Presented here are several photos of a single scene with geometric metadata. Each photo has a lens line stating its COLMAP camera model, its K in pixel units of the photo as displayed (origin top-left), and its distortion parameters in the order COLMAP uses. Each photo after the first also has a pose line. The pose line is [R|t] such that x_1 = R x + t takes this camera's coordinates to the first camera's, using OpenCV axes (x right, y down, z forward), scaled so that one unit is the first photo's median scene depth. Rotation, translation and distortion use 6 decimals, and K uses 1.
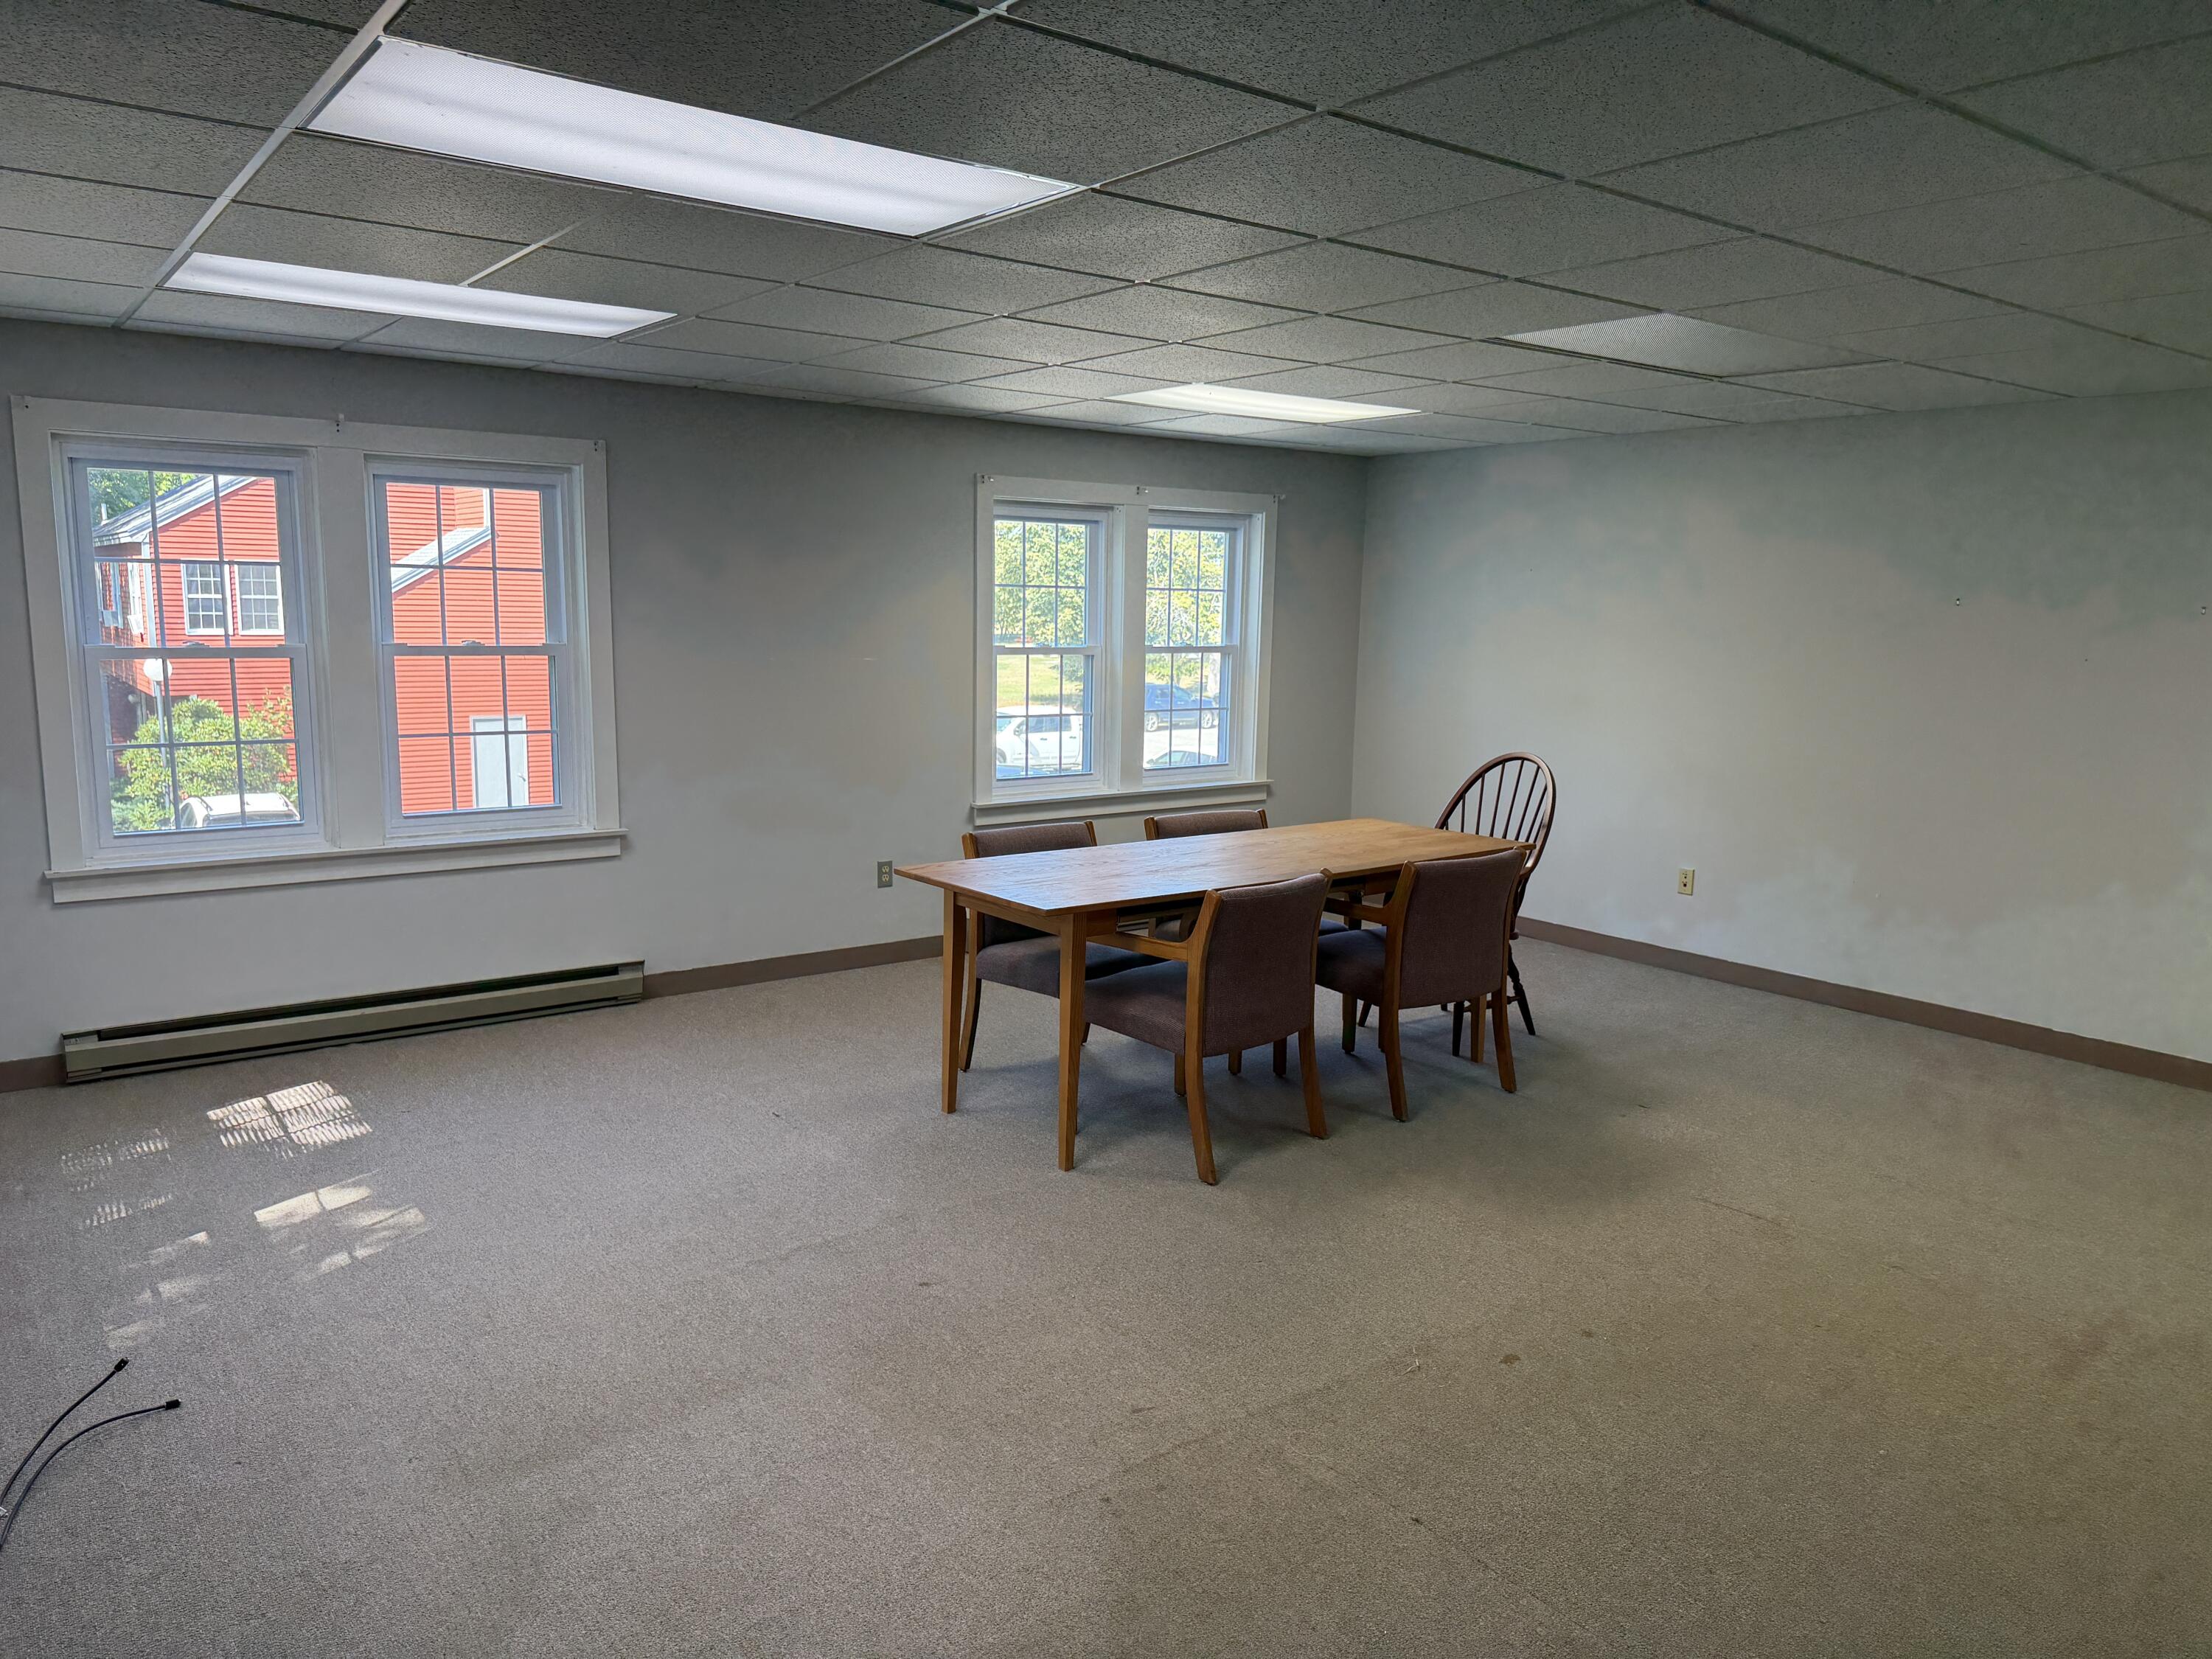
lens RADIAL K [[1547.6, 0, 1112.8], [0, 1547.6, 841.8], [0, 0, 1]] dist [0.108359, -0.114579]
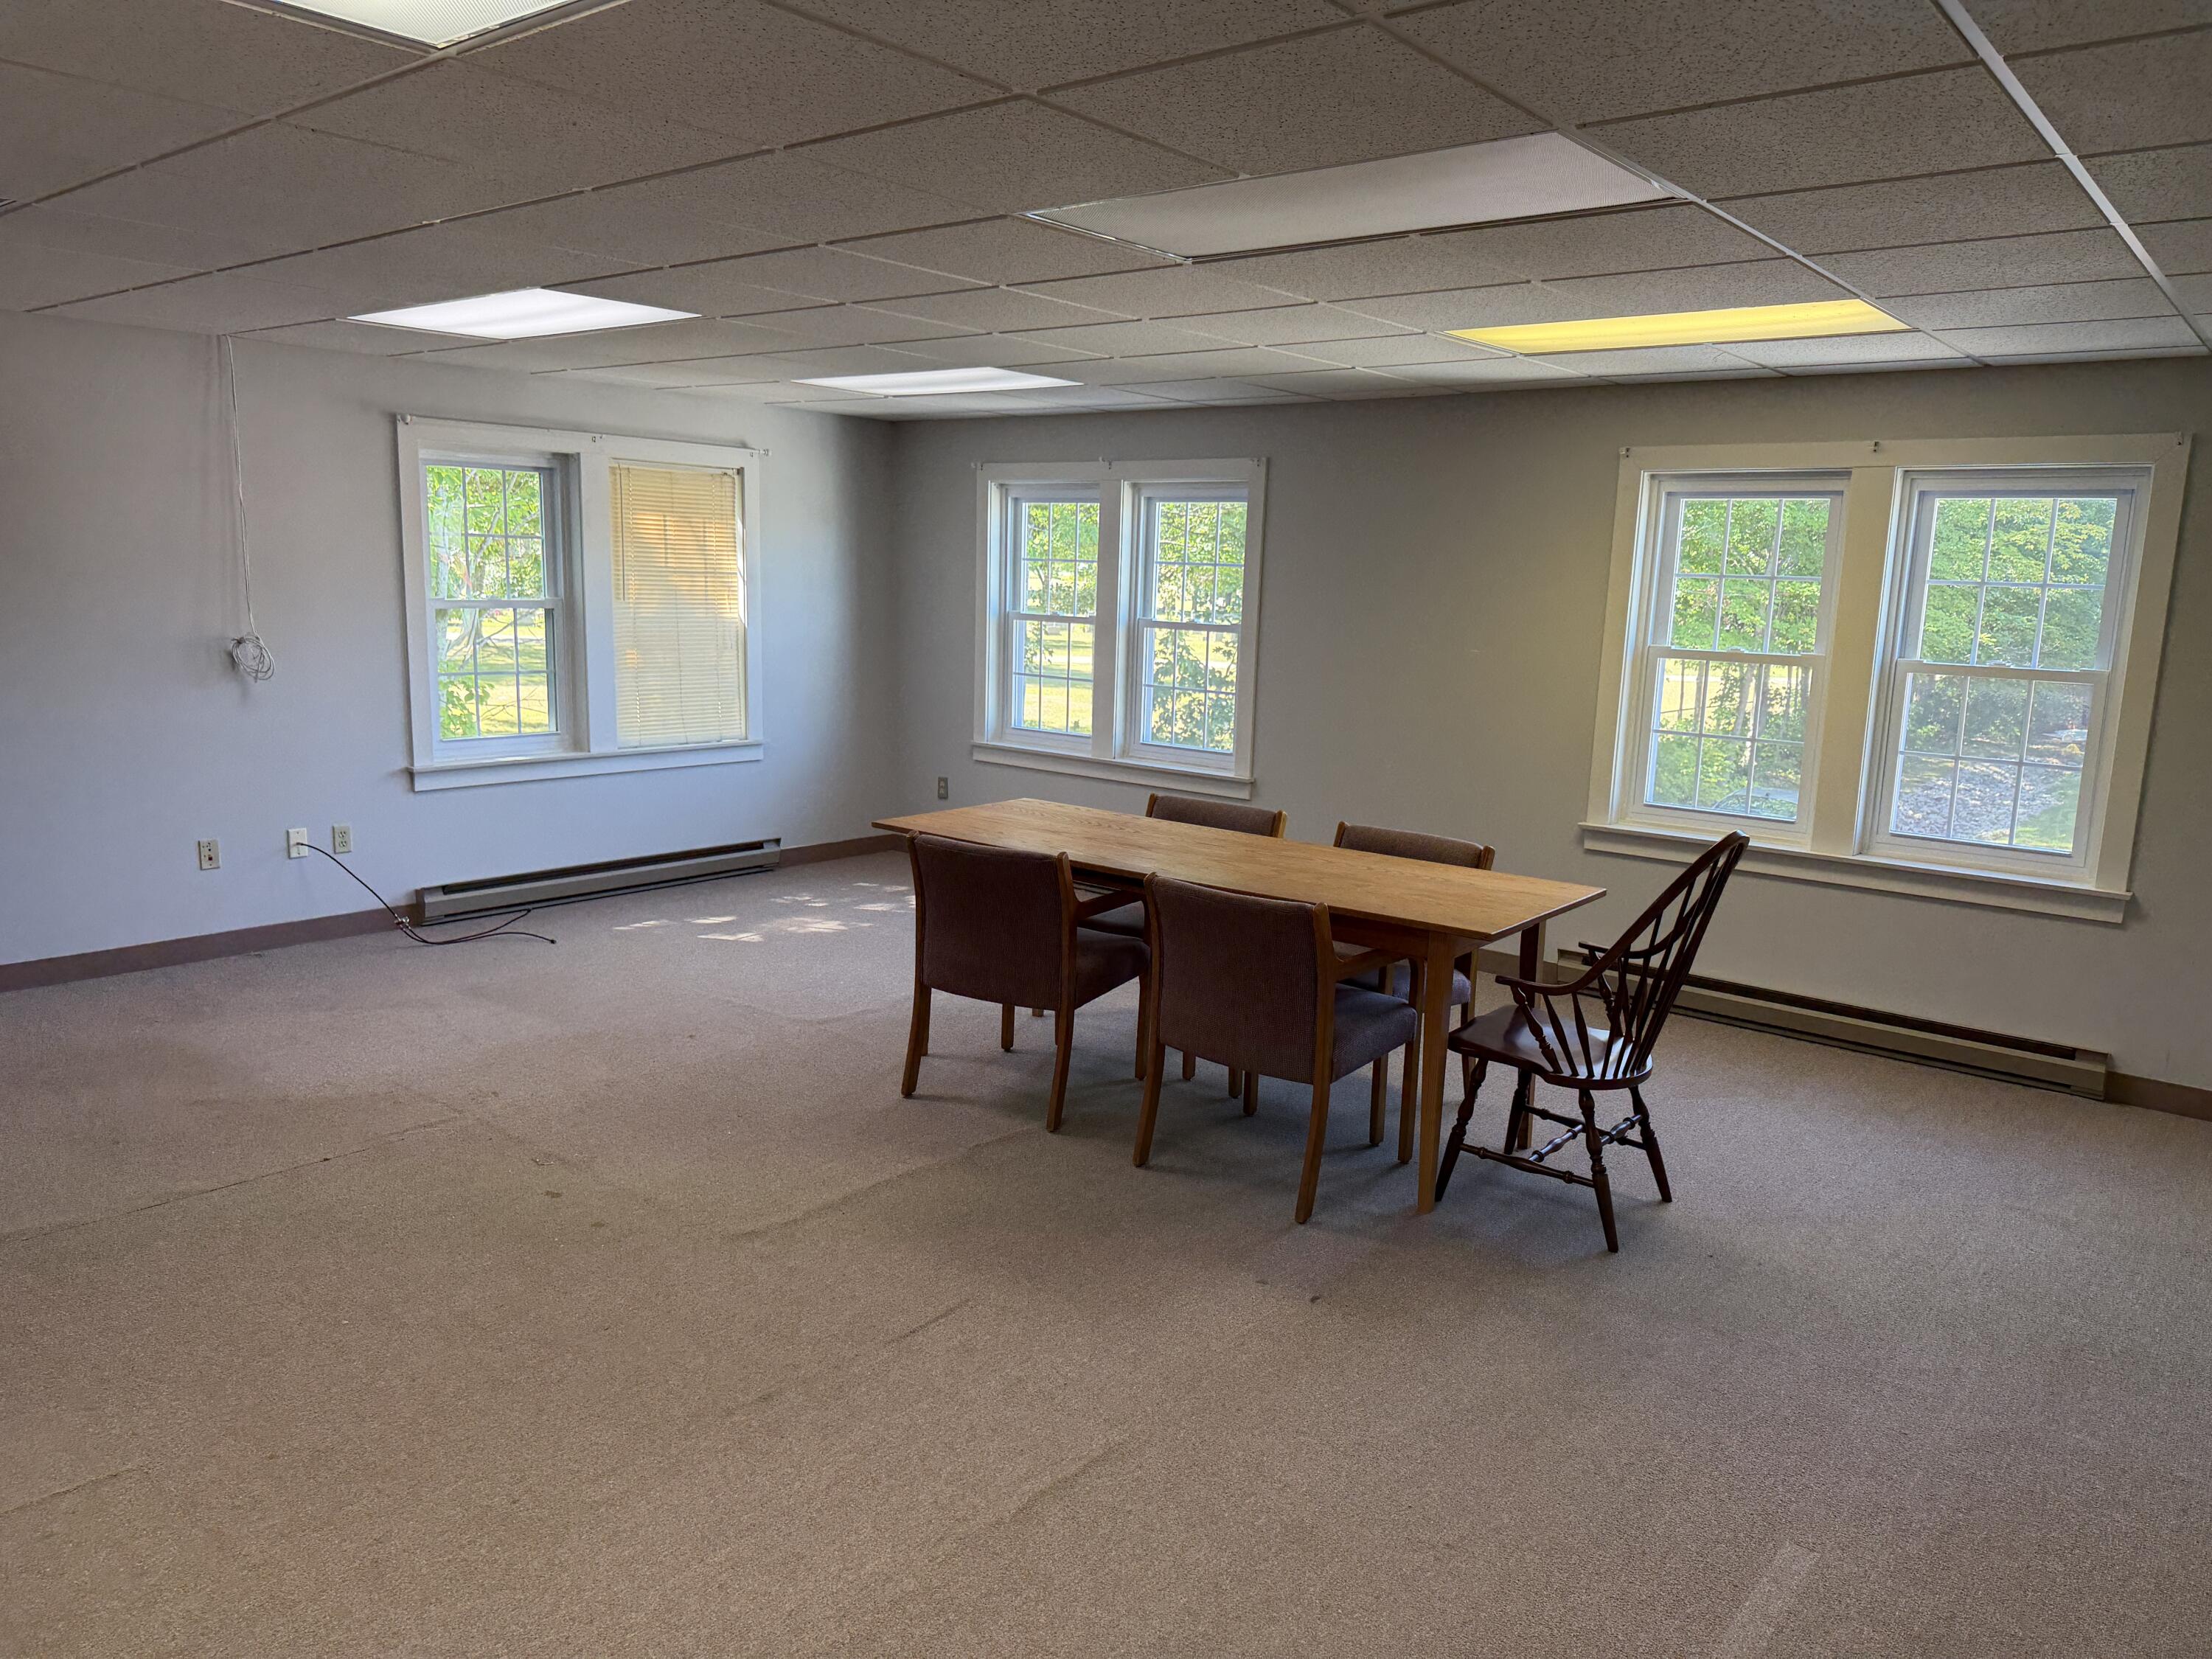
lens RADIAL K [[1540.7, 0, 1100.3], [0, 1540.7, 838.0], [0, 0, 1]] dist [0.066915, -0.086820]
pose [[0.222350, 0.156587, -0.962310, 0.915410], [-0.179395, 0.976737, 0.117484, -0.092734], [0.958320, 0.146511, 0.245269, 0.684889]]
